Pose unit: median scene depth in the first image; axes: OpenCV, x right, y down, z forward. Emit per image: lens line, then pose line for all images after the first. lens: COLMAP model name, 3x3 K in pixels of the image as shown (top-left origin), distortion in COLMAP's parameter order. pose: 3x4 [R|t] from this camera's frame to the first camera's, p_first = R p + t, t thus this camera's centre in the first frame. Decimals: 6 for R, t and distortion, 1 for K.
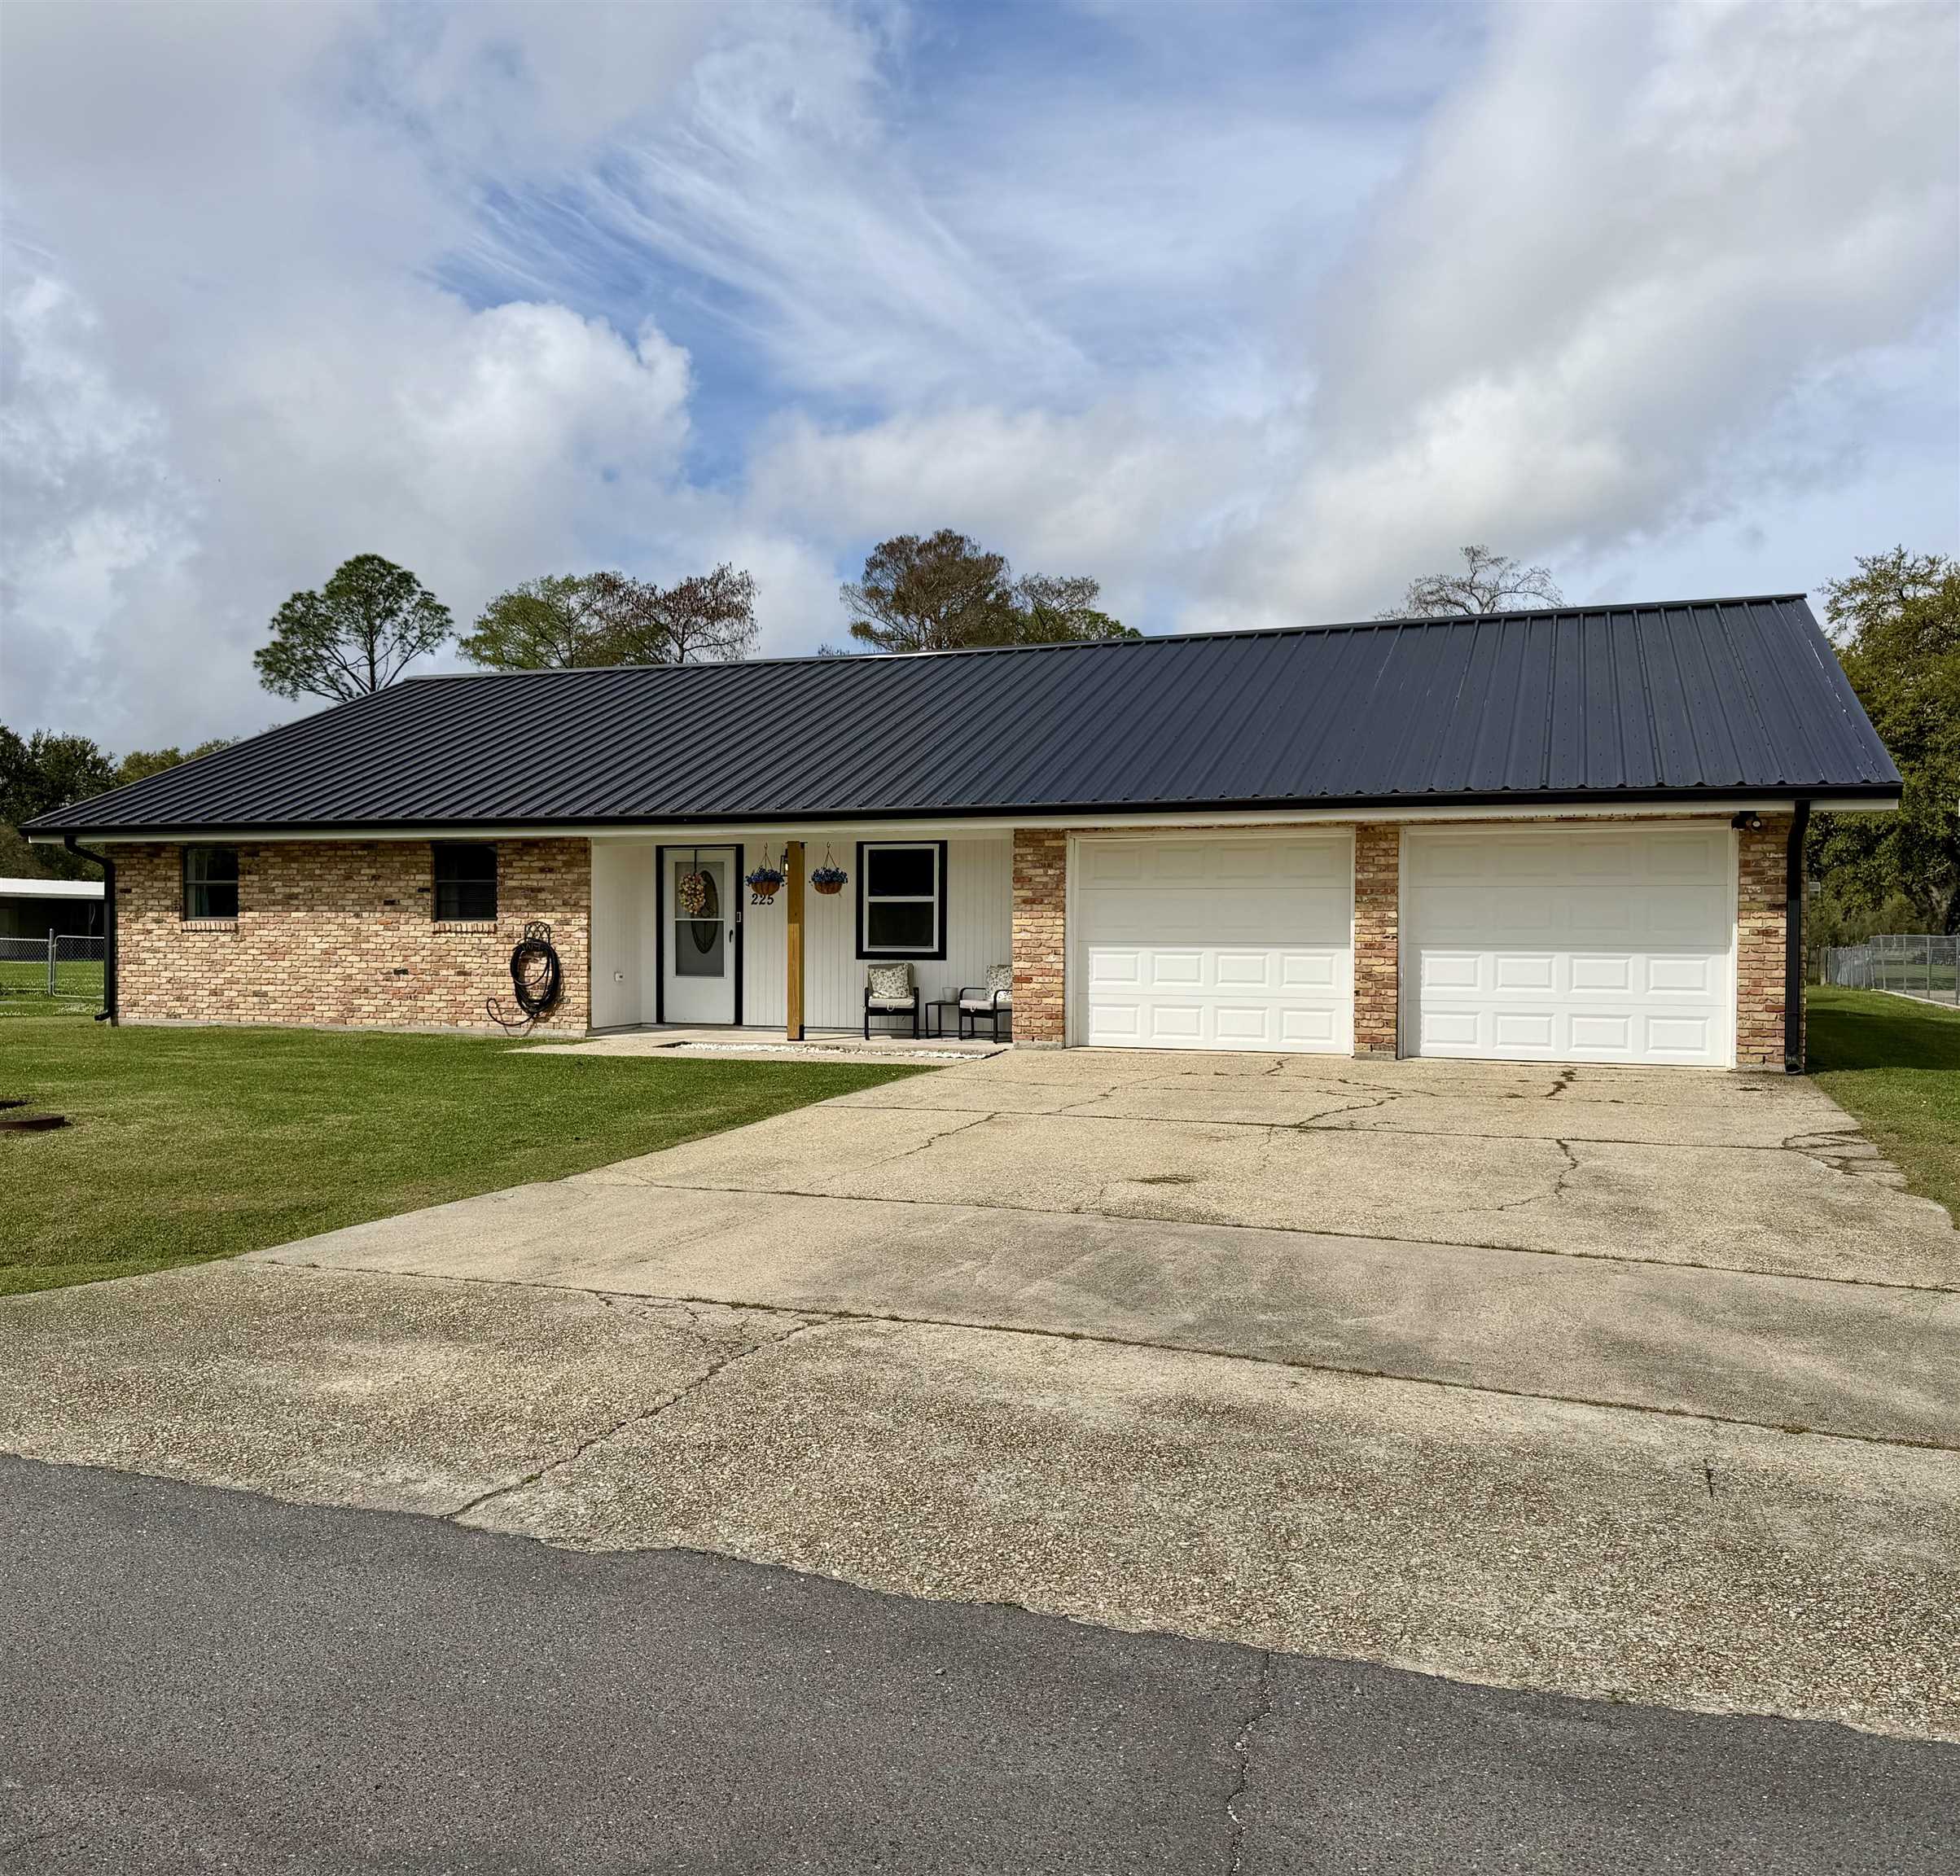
lens RADIAL K [[1701.7, 0, 979.0], [0, 1701.7, 938.2], [0, 0, 1]] dist [0.067015, -0.021730]
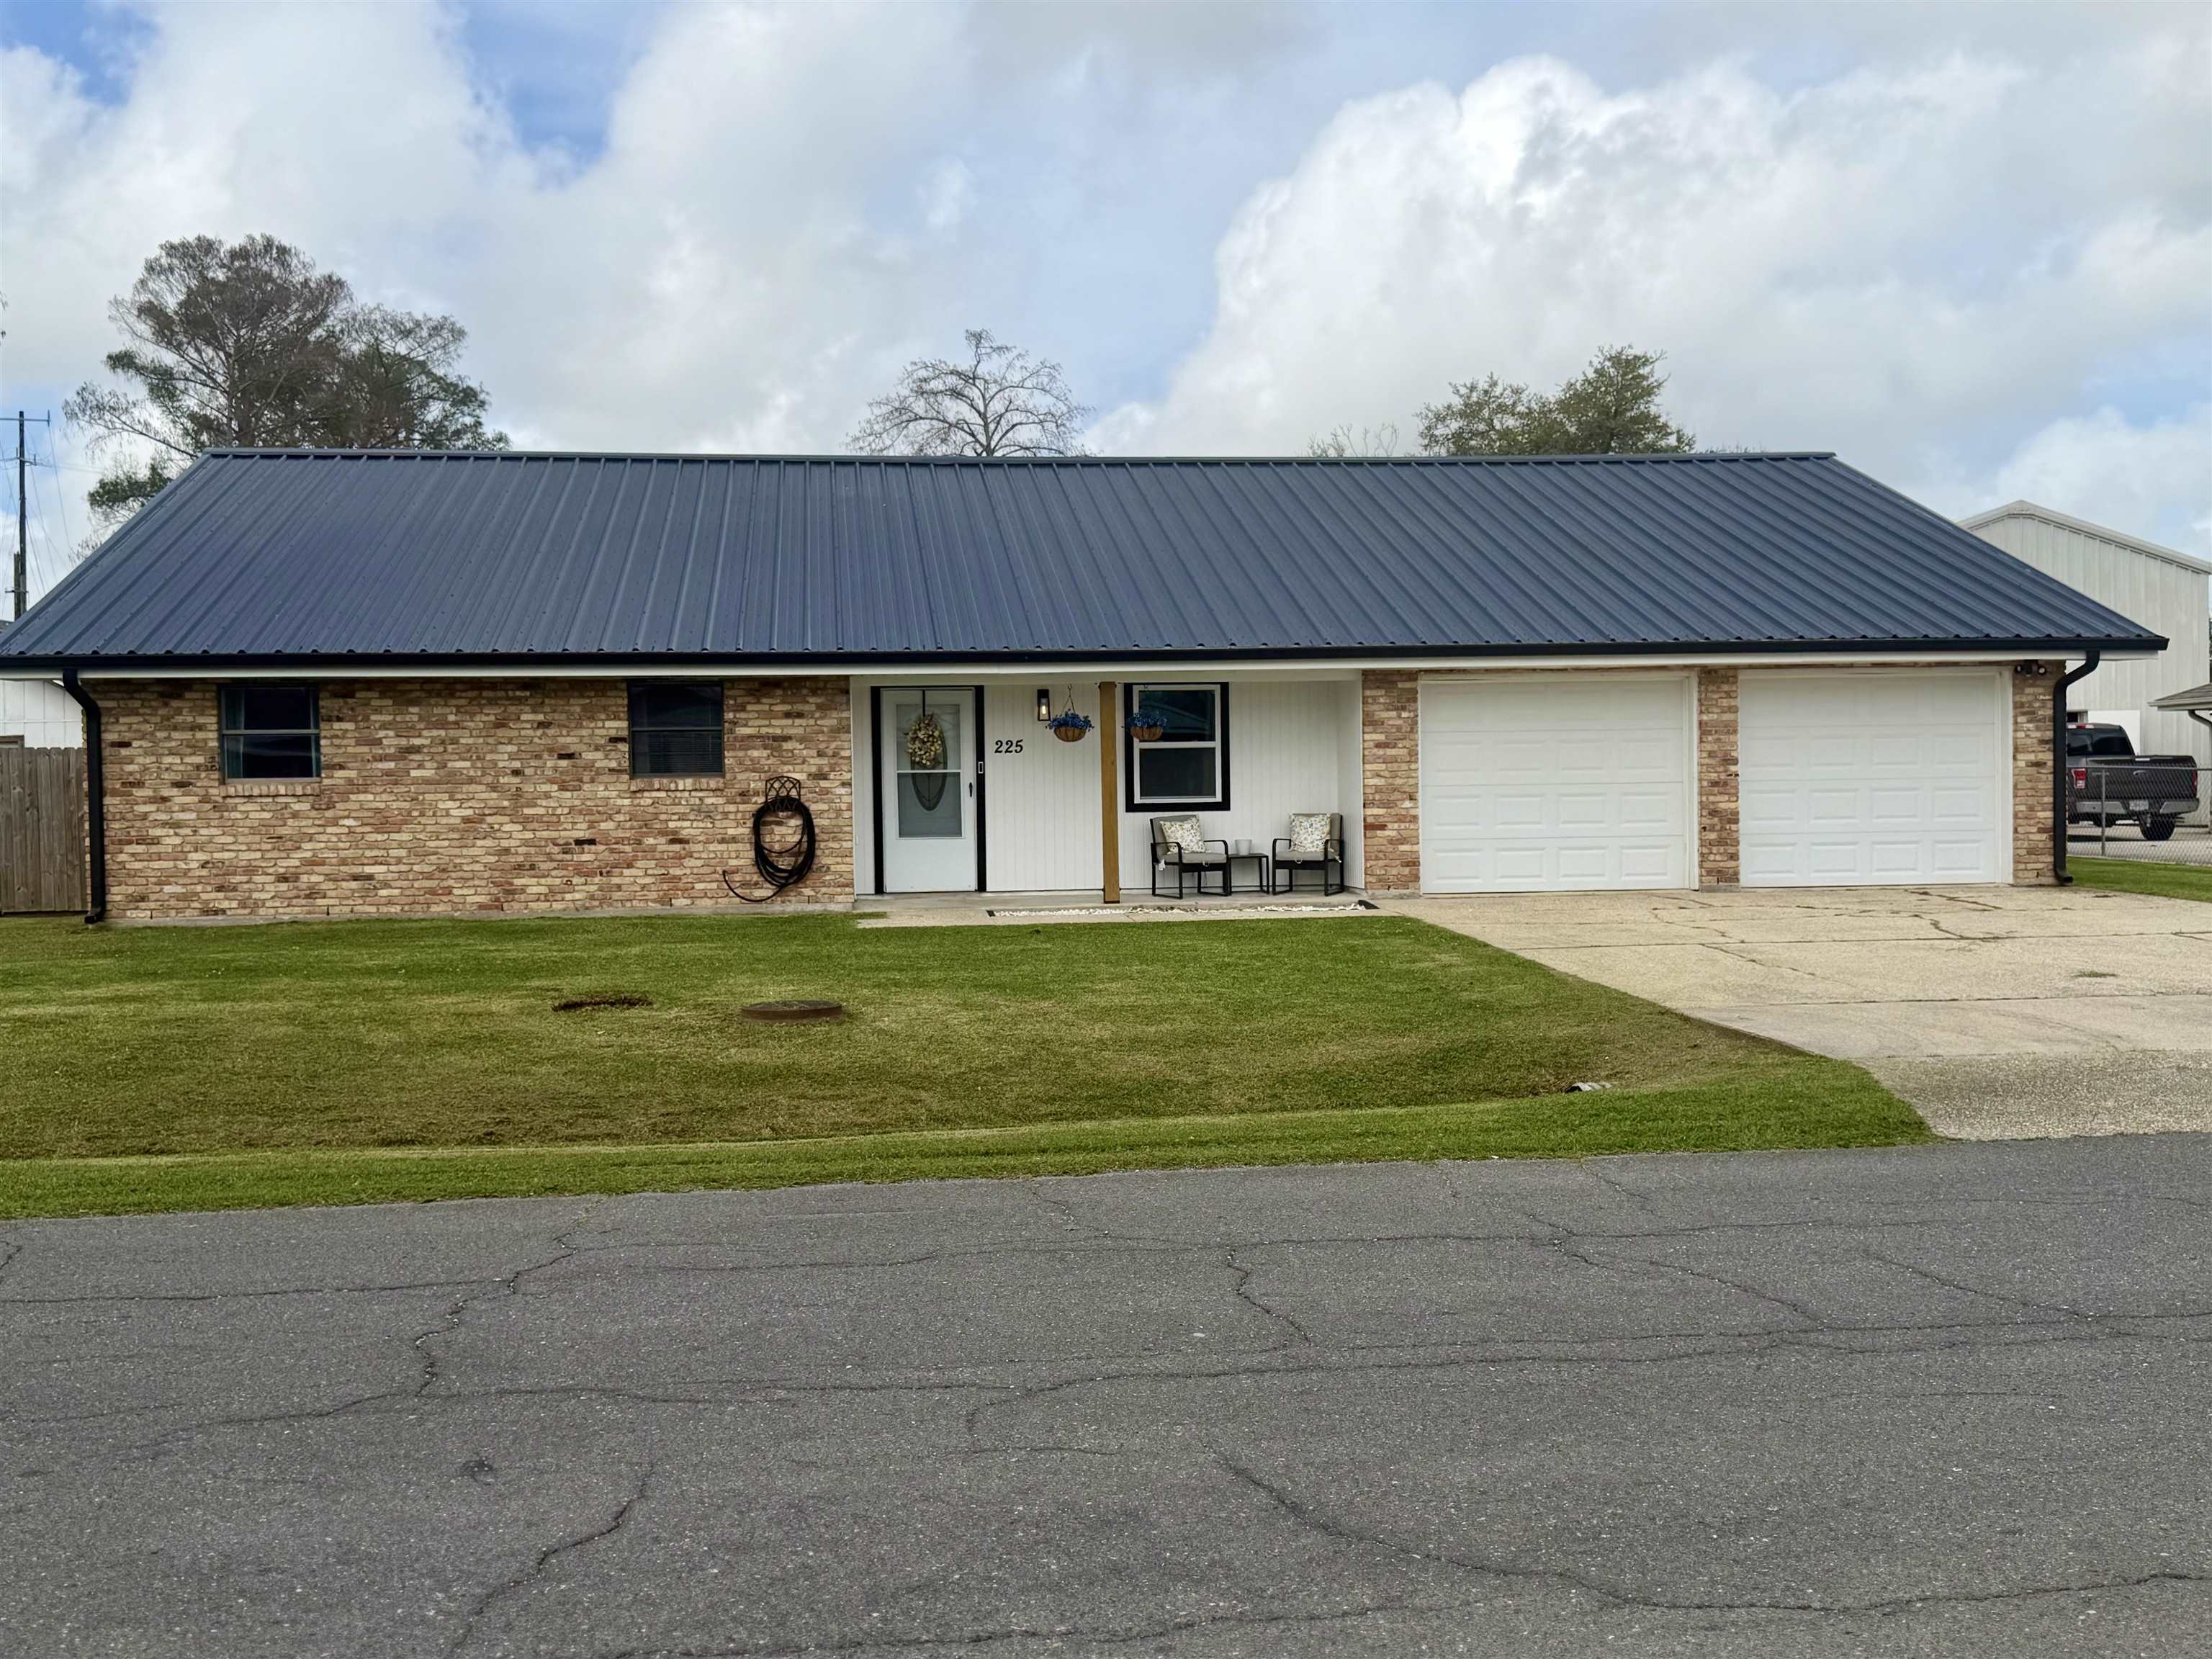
lens RADIAL K [[2258.4, 0, 1105.3], [0, 2258.4, 830.7], [0, 0, 1]] dist [0.094937, 0.000000]
pose [[0.888021, -0.026867, 0.459018, -0.611984], [0.020865, 0.999618, 0.018143, 0.000122], [-0.459330, -0.006535, 0.888242, -0.058578]]
